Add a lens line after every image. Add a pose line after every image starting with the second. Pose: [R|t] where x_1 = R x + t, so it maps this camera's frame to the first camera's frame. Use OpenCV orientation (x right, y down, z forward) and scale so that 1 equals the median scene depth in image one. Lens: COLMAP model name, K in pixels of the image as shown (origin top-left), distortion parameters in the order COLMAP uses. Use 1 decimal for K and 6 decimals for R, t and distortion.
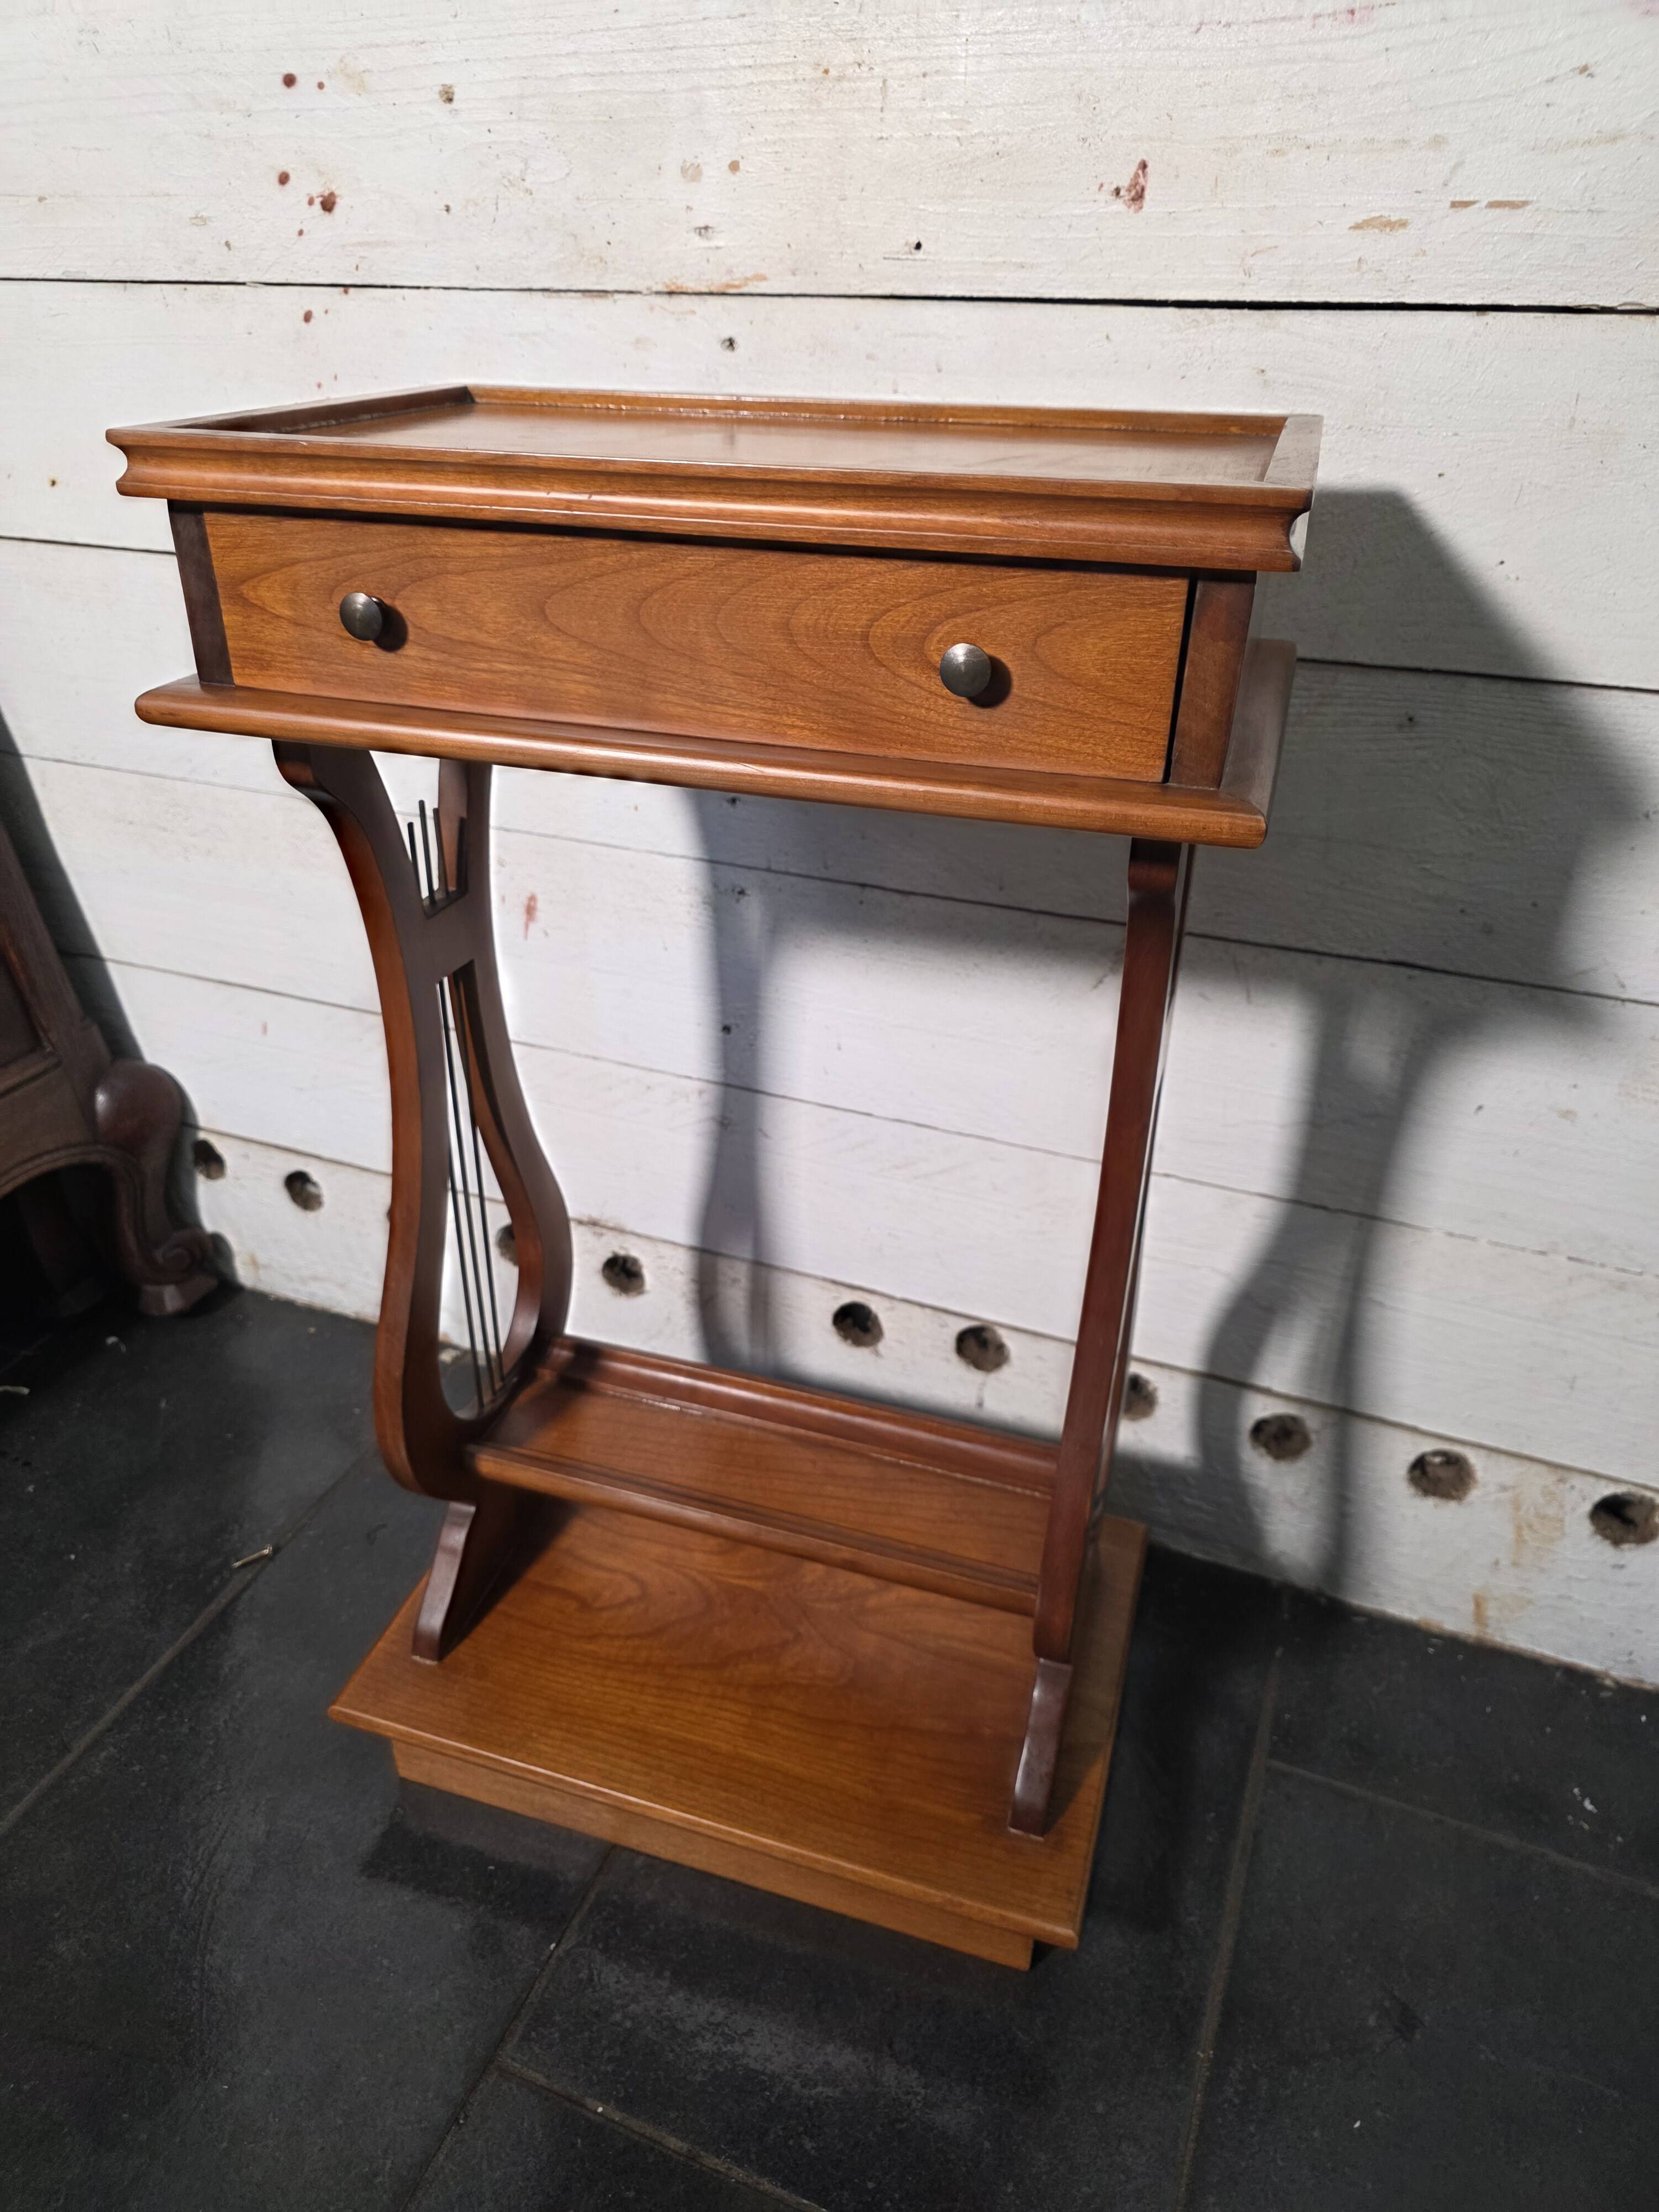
lens RADIAL K [[1553.1, 0, 804.8], [0, 1553.1, 1090.9], [0, 0, 1]] dist [0.015904, -0.017974]
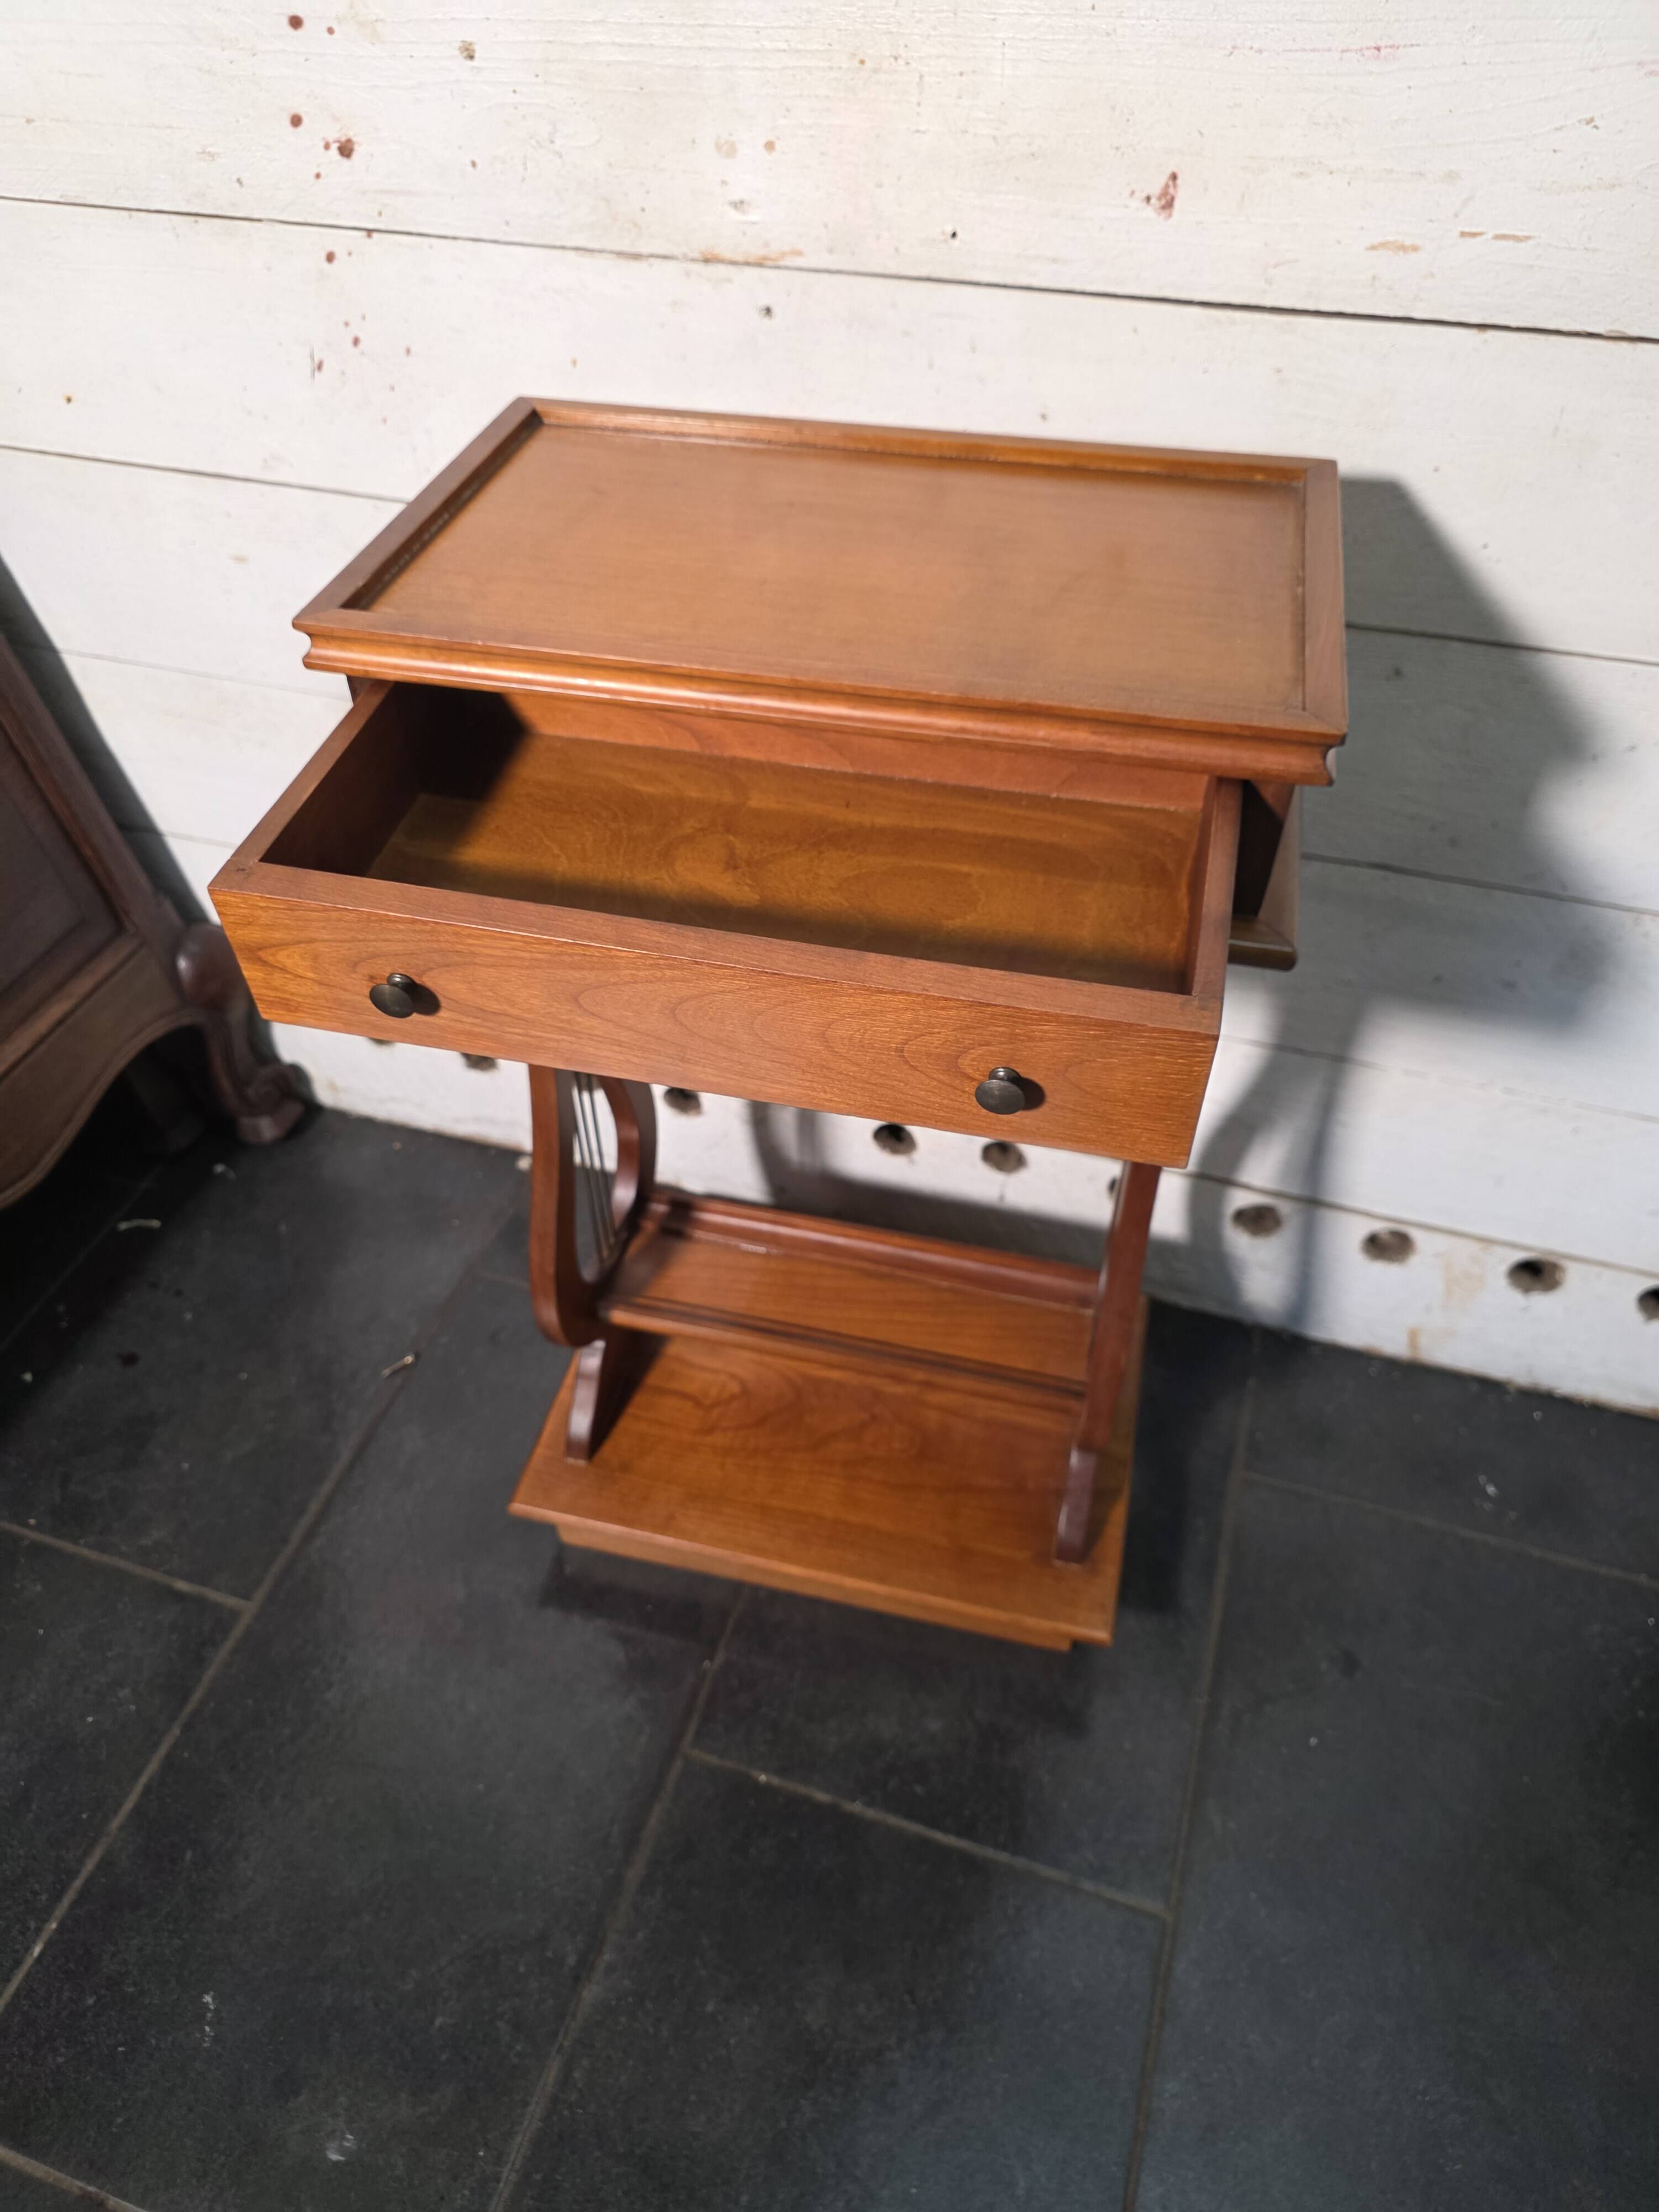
lens RADIAL K [[1565.8, 0, 815.9], [0, 1565.8, 1101.7], [0, 0, 1]] dist [0.006042, -0.006283]
pose [[0.996925, -0.066873, 0.040848, -0.093013], [0.053640, 0.962373, 0.266385, -0.247733], [-0.057125, -0.263375, 0.963001, -0.144795]]
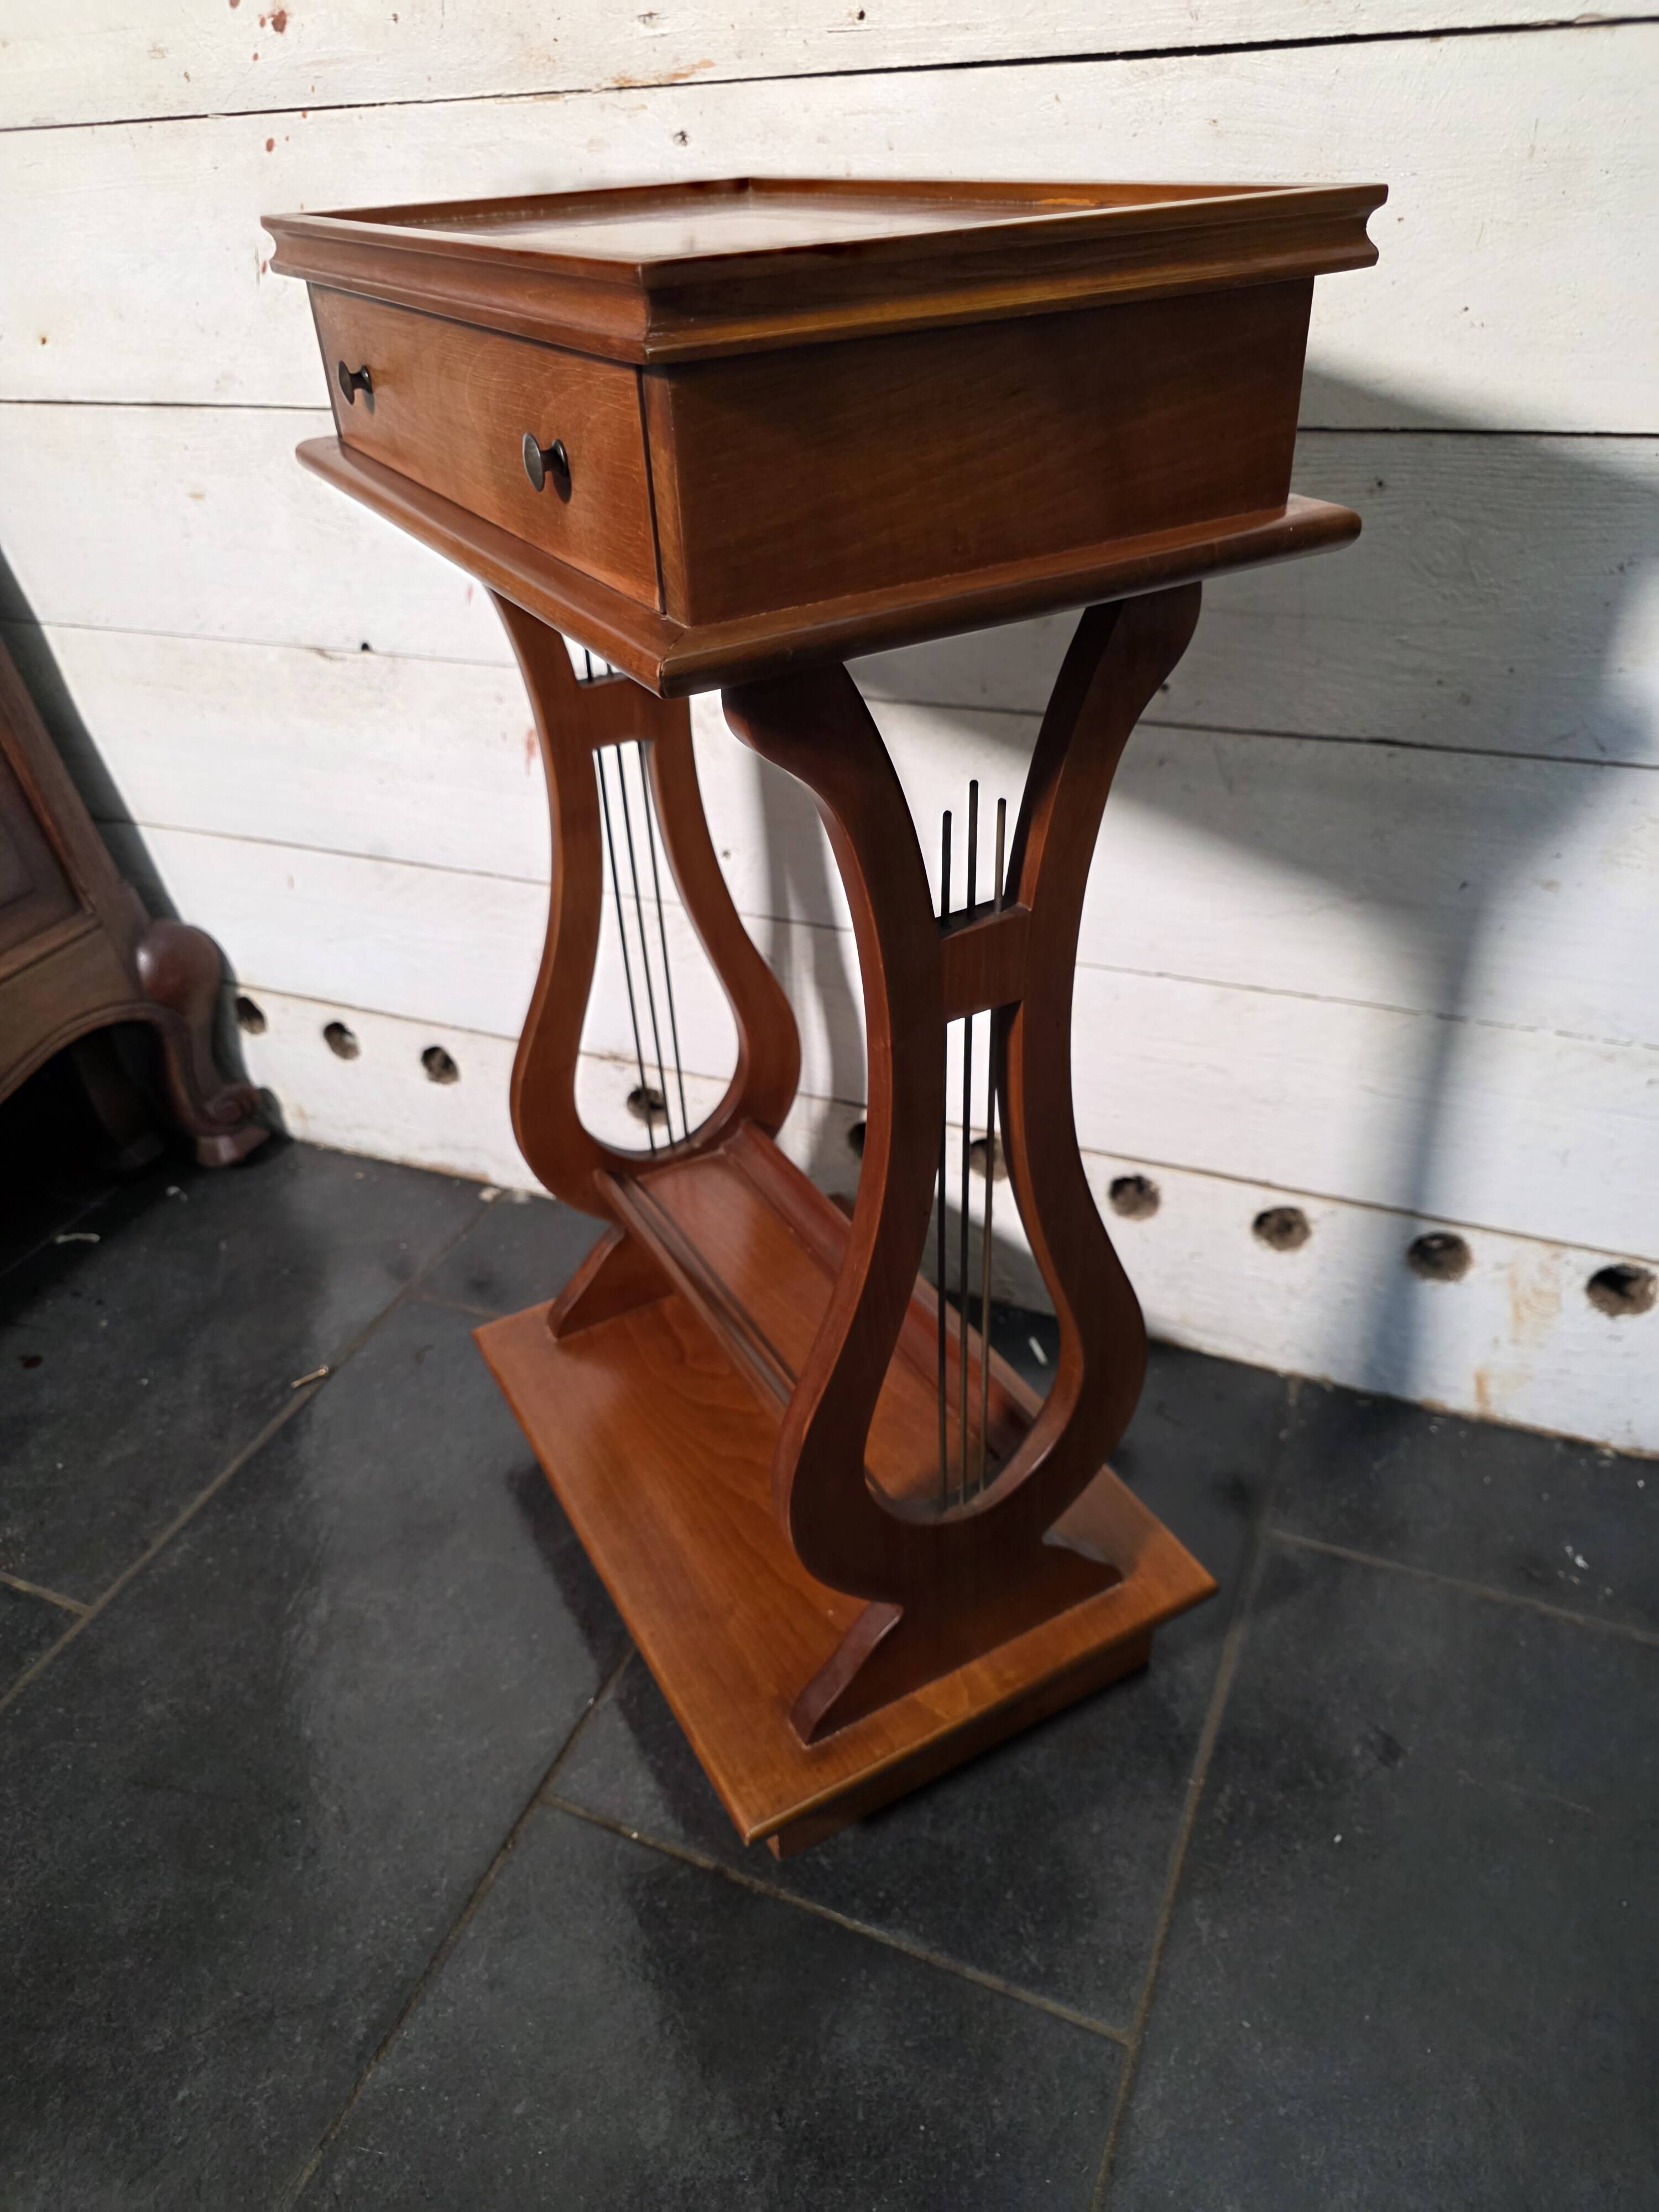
lens RADIAL K [[1553.0, 0, 800.0], [0, 1553.0, 1113.8], [0, 0, 1]] dist [0.004877, -0.008186]
pose [[0.997874, -0.037349, -0.053414, 0.055699], [0.041801, 0.995519, 0.084822, 0.056642], [0.050007, -0.086874, 0.994963, -0.032012]]
